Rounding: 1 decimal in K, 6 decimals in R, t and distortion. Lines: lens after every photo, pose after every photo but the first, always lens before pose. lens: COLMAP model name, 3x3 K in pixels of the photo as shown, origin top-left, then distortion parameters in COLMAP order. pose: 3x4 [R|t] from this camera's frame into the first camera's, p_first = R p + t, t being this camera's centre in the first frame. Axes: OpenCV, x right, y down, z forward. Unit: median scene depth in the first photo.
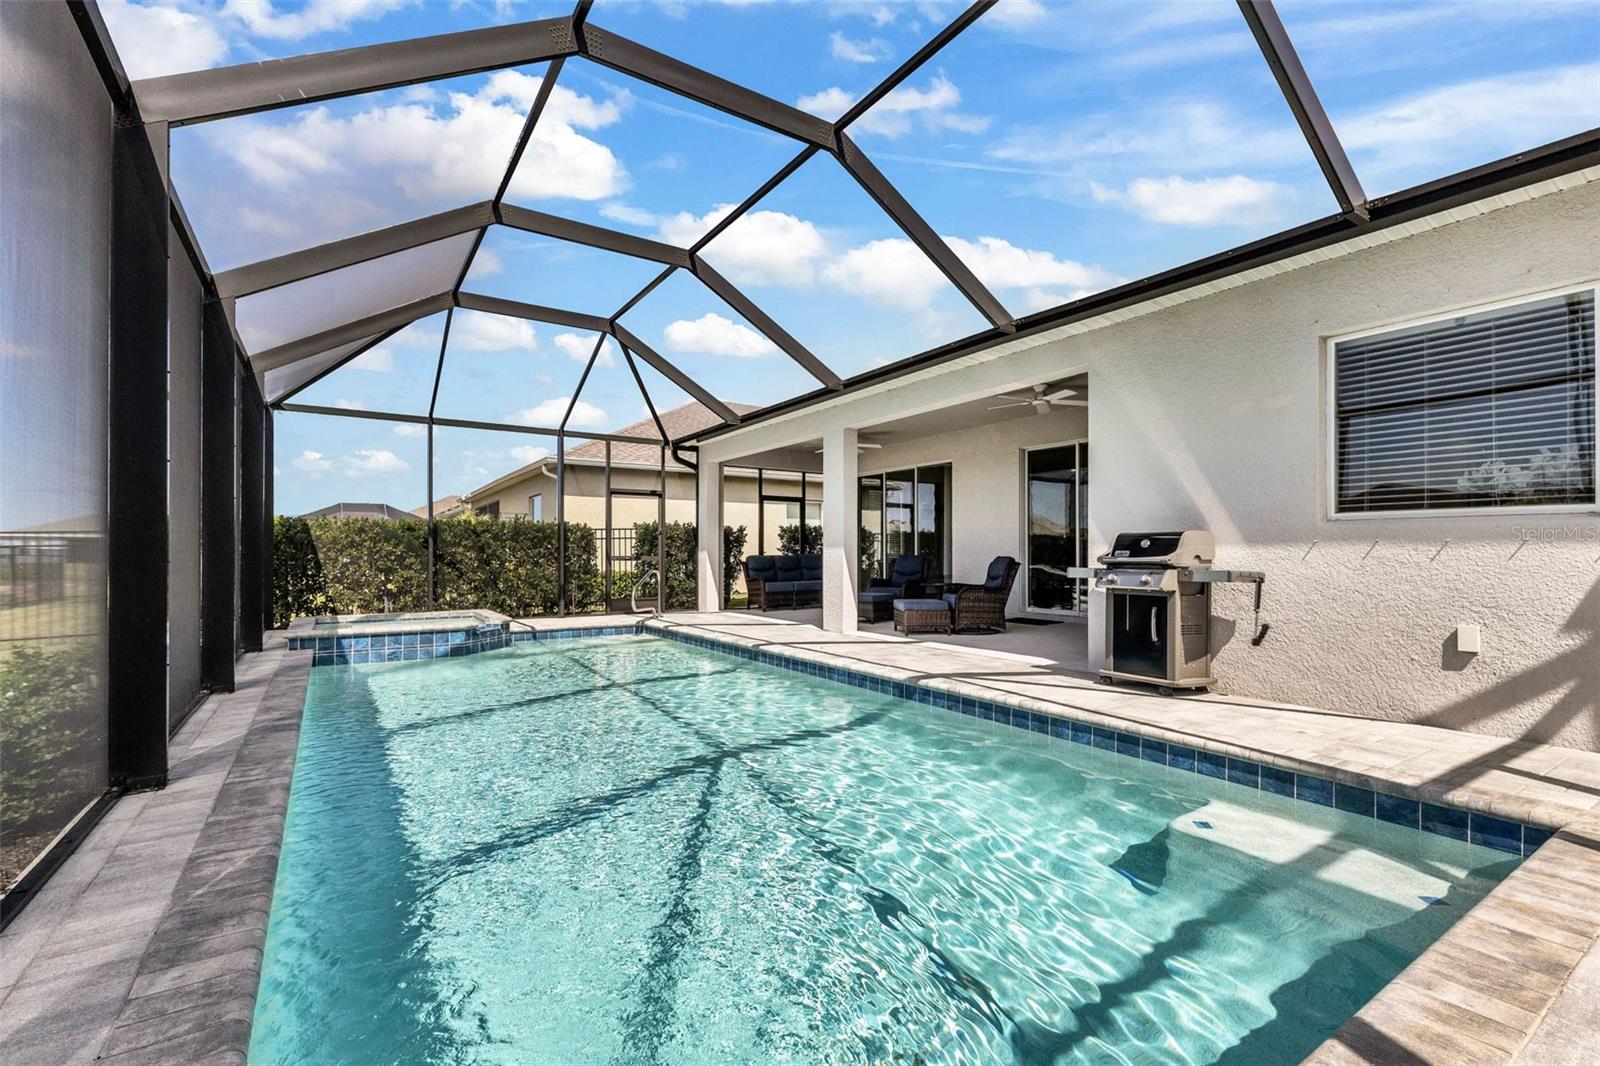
lens RADIAL K [[702.9, 0, 800.0], [0, 702.9, 562.9], [0, 0, 1]] dist [0.000862, 0.000084]
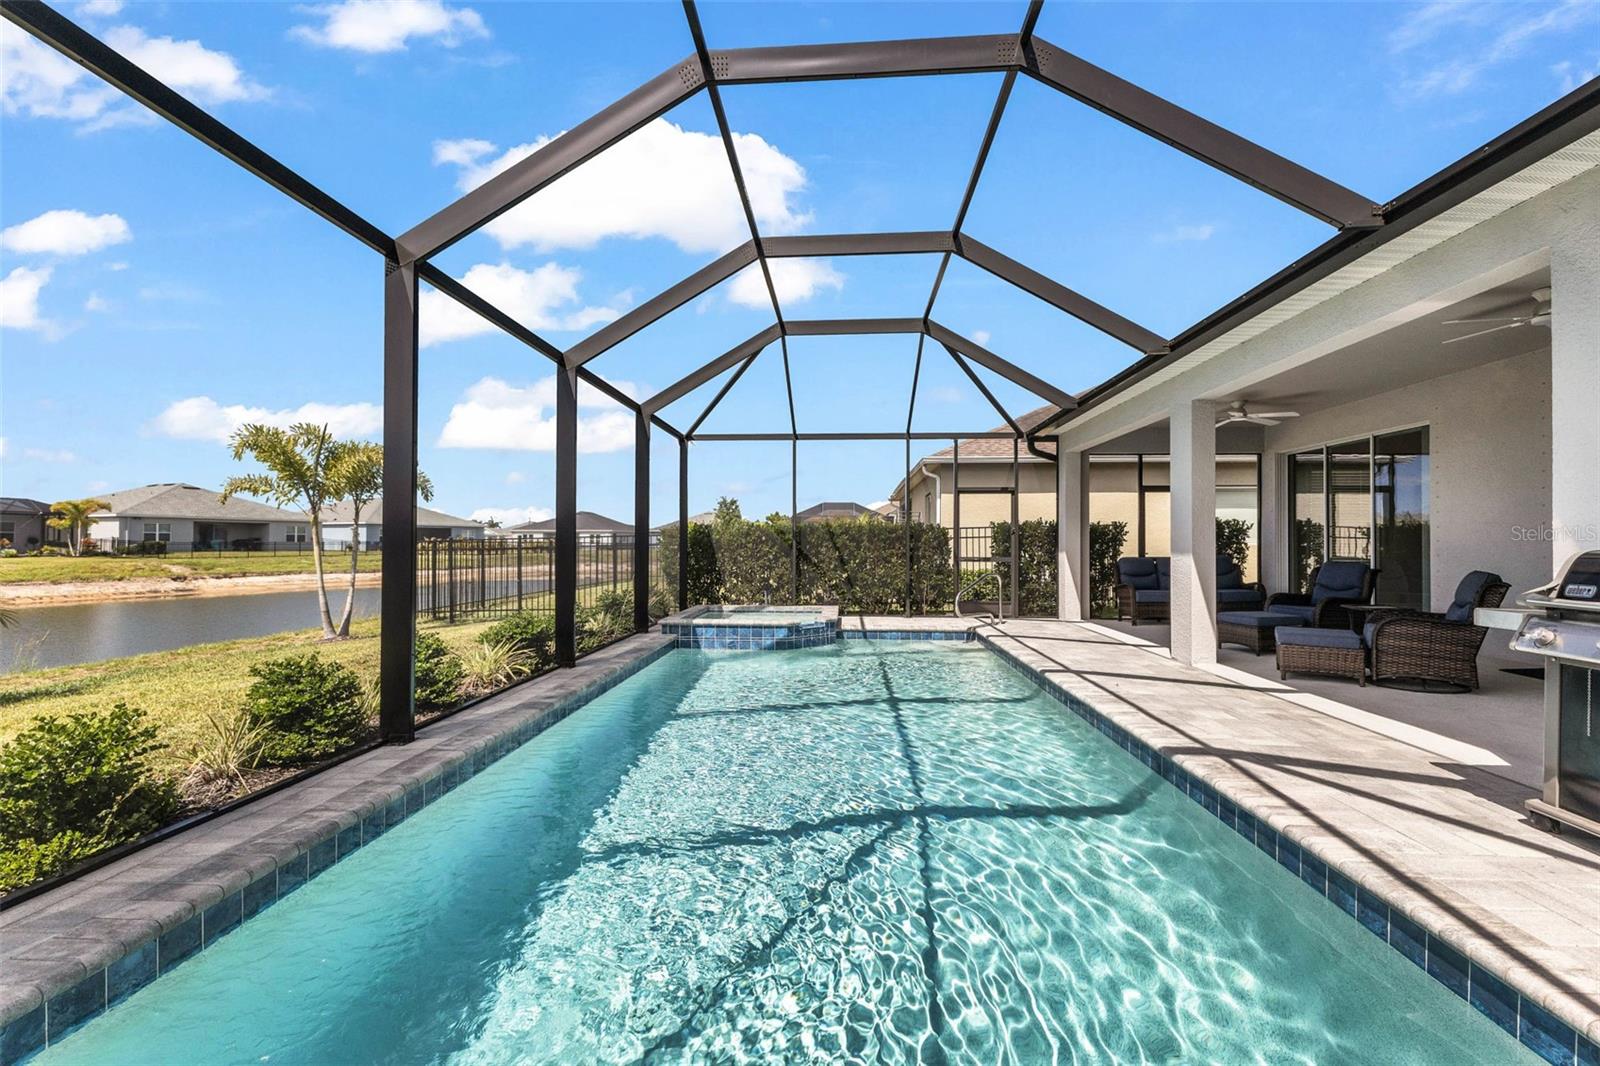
lens RADIAL K [[699.3, 0, 800.7], [0, 699.3, 538.3], [0, 0, 1]] dist [0.013575, 0.000010]
pose [[0.795855, -0.002914, -0.605480, 0.169026], [-0.008666, 0.999831, -0.016203, -0.020887], [0.605425, 0.018142, 0.795695, 0.115450]]
